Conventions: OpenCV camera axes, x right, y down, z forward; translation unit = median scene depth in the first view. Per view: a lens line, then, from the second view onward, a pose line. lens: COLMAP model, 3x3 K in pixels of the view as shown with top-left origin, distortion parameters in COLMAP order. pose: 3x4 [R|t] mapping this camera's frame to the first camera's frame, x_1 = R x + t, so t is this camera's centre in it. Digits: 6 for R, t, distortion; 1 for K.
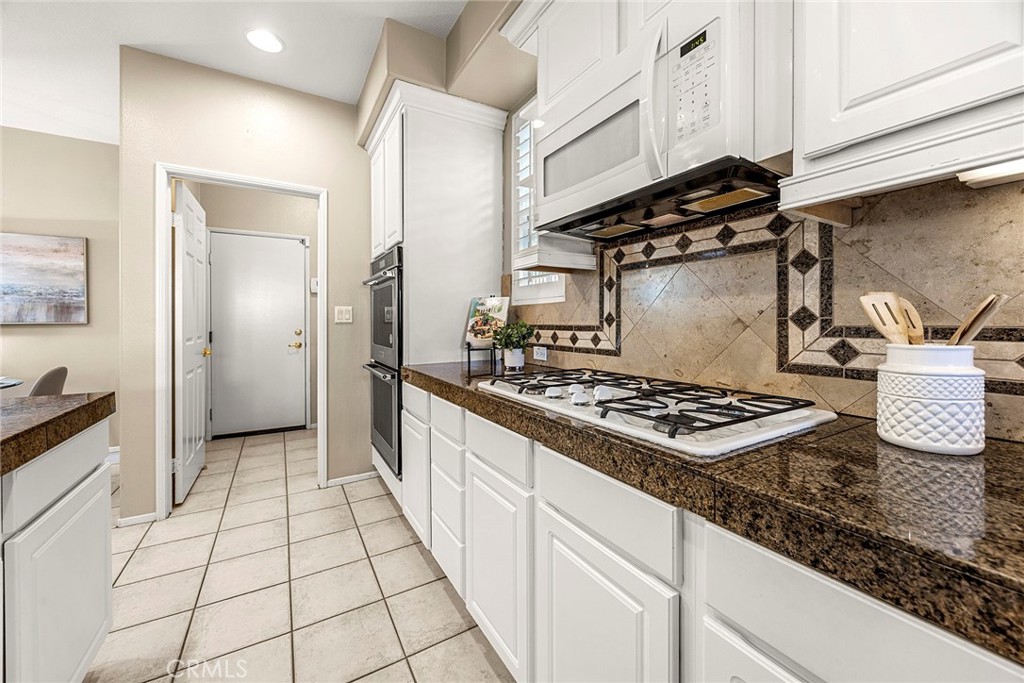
lens RADIAL K [[394.7, 0, 510.1], [0, 394.7, 325.8], [0, 0, 1]] dist [-0.000338, 0.000278]
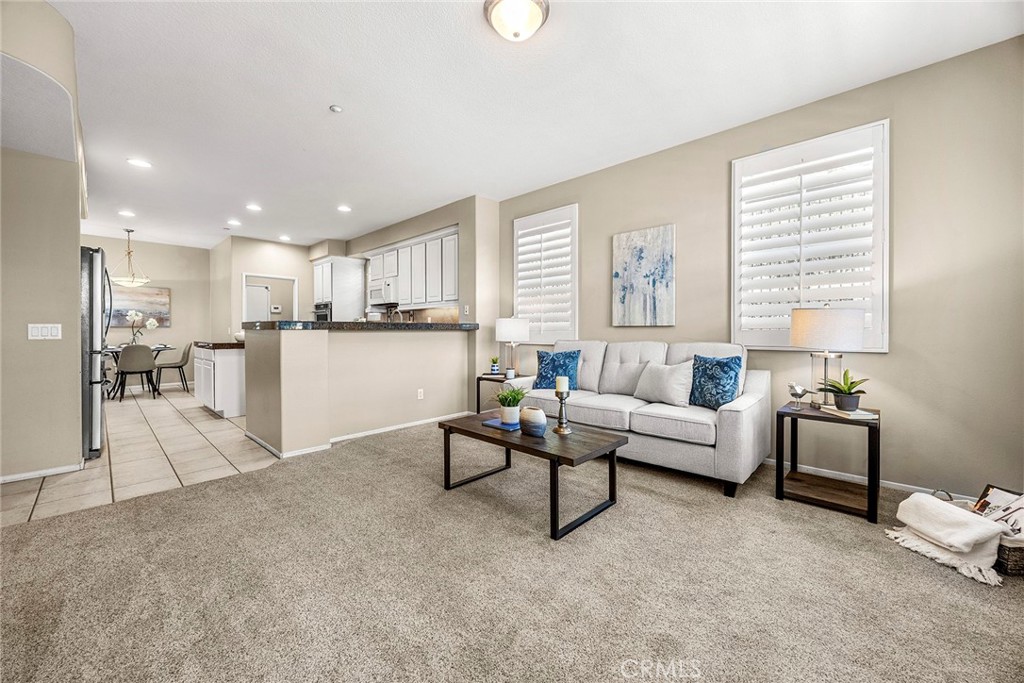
lens RADIAL K [[394.7, 0, 508.3], [0, 394.7, 338.2], [0, 0, 1]] dist [-0.000338, 0.000278]
pose [[0.961258, -0.003726, 0.275626, 0.222963], [0.001353, 0.999960, 0.008798, 0.063480], [-0.275647, -0.008084, 0.961225, -2.439335]]
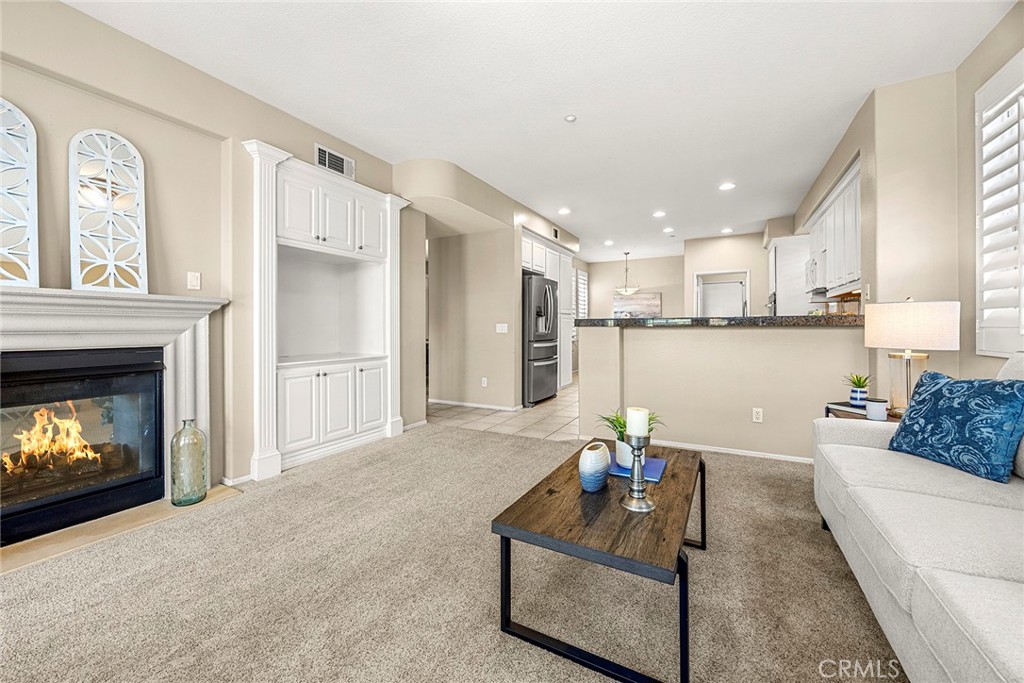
lens RADIAL K [[394.7, 0, 507.7], [0, 394.7, 330.9], [0, 0, 1]] dist [-0.000338, 0.000278]
pose [[0.510803, 0.006728, -0.859672, 1.096665], [-0.003718, 0.999977, 0.005617, 0.050577], [0.859690, 0.000327, 0.510816, -1.936251]]
